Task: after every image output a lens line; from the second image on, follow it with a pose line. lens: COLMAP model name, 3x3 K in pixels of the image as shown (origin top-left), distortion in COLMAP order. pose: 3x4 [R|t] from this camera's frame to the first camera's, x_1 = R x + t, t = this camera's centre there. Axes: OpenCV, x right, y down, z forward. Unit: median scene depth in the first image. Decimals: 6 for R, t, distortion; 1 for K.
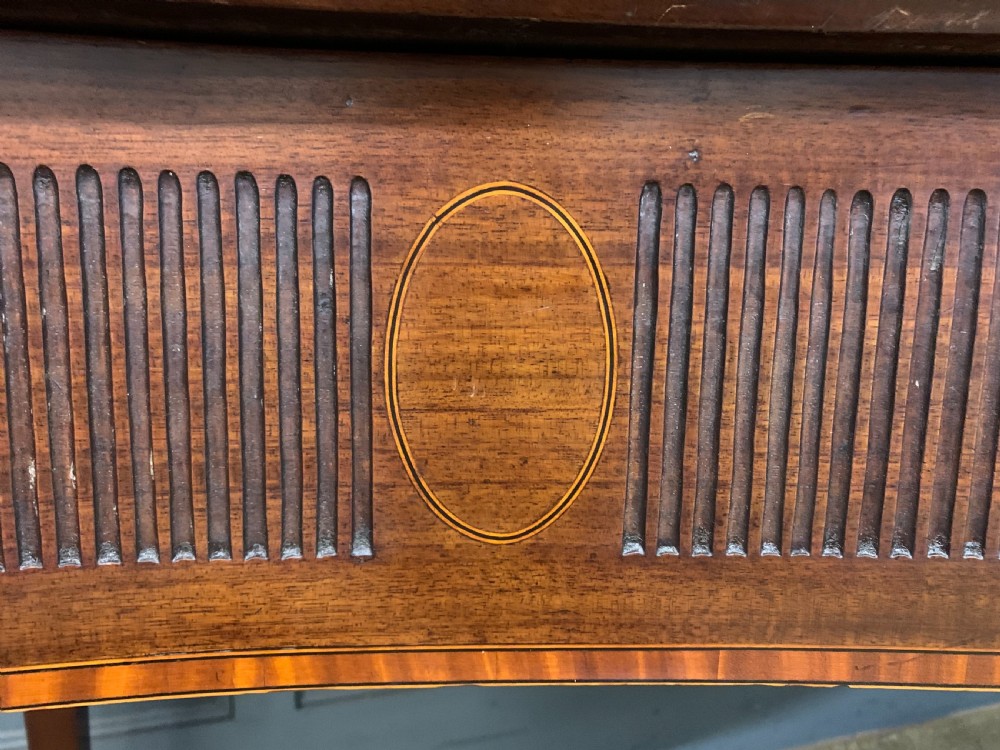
lens RADIAL K [[772.1, 0, 489.4], [0, 772.1, 369.9], [0, 0, 1]] dist [0.033237, -0.037790]
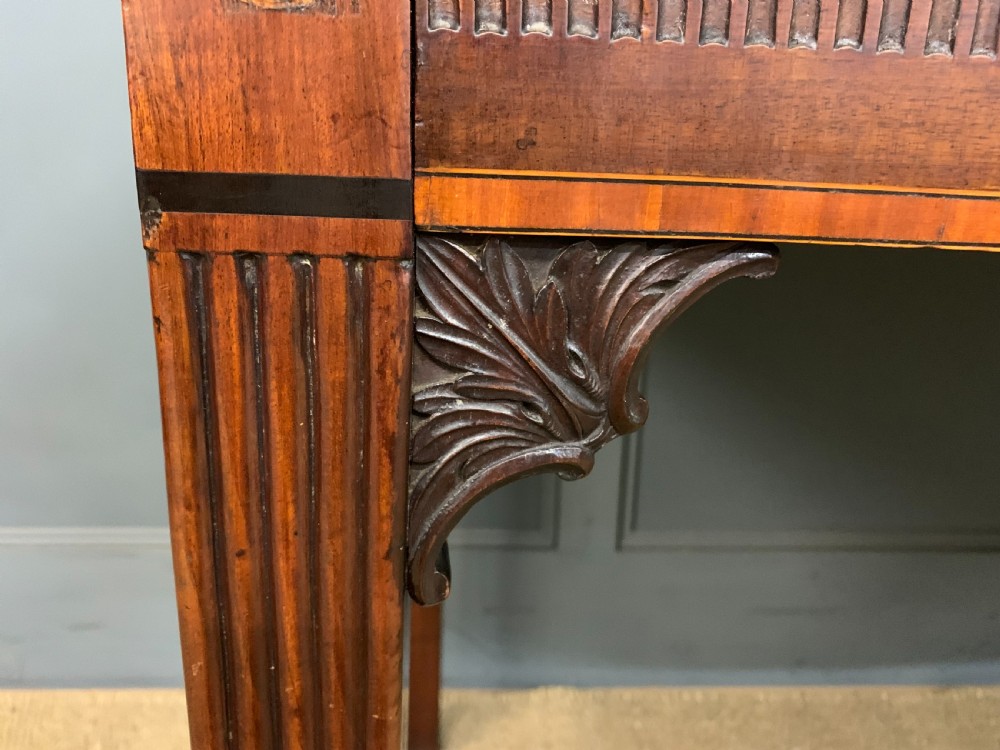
lens RADIAL K [[772.1, 0, 493.6], [0, 772.1, 368.0], [0, 0, 1]] dist [0.033237, -0.037790]
pose [[0.969372, 0.081150, -0.231801, -0.883001], [-0.058089, 0.992812, 0.104645, 0.505657], [0.238627, -0.087975, 0.967118, 0.058946]]
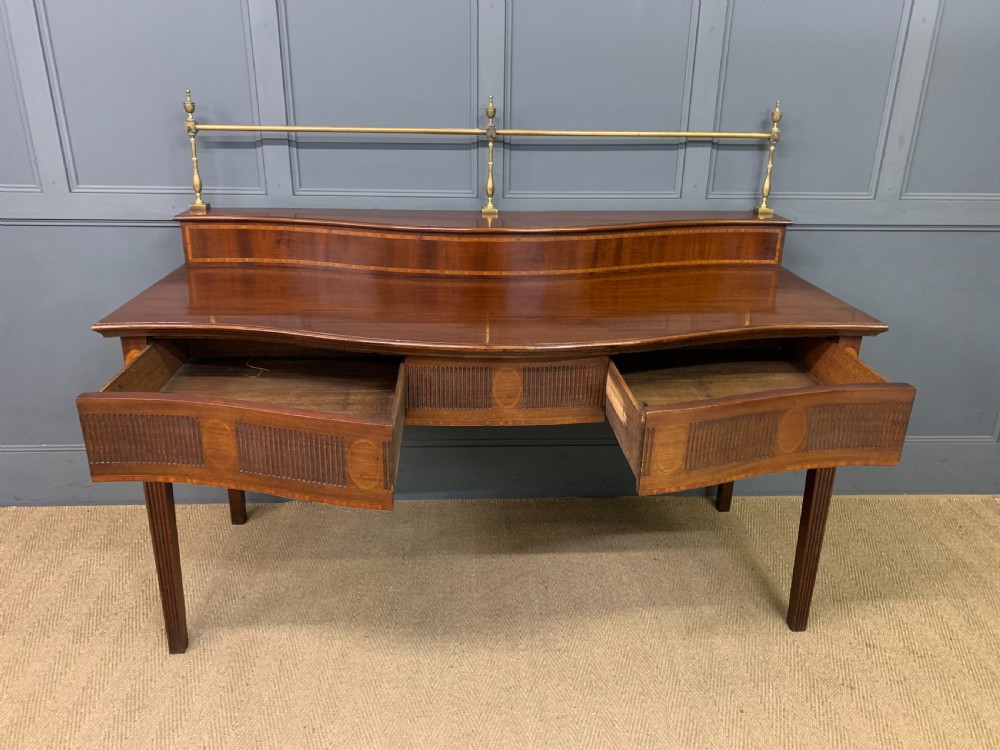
lens RADIAL K [[772.1, 0, 505.6], [0, 772.1, 365.7], [0, 0, 1]] dist [0.033237, -0.037790]
pose [[0.976029, 0.090879, -0.197758, 4.258746], [-0.053436, 0.980898, 0.187039, -1.787702], [0.210979, -0.171988, 0.962241, -6.534706]]
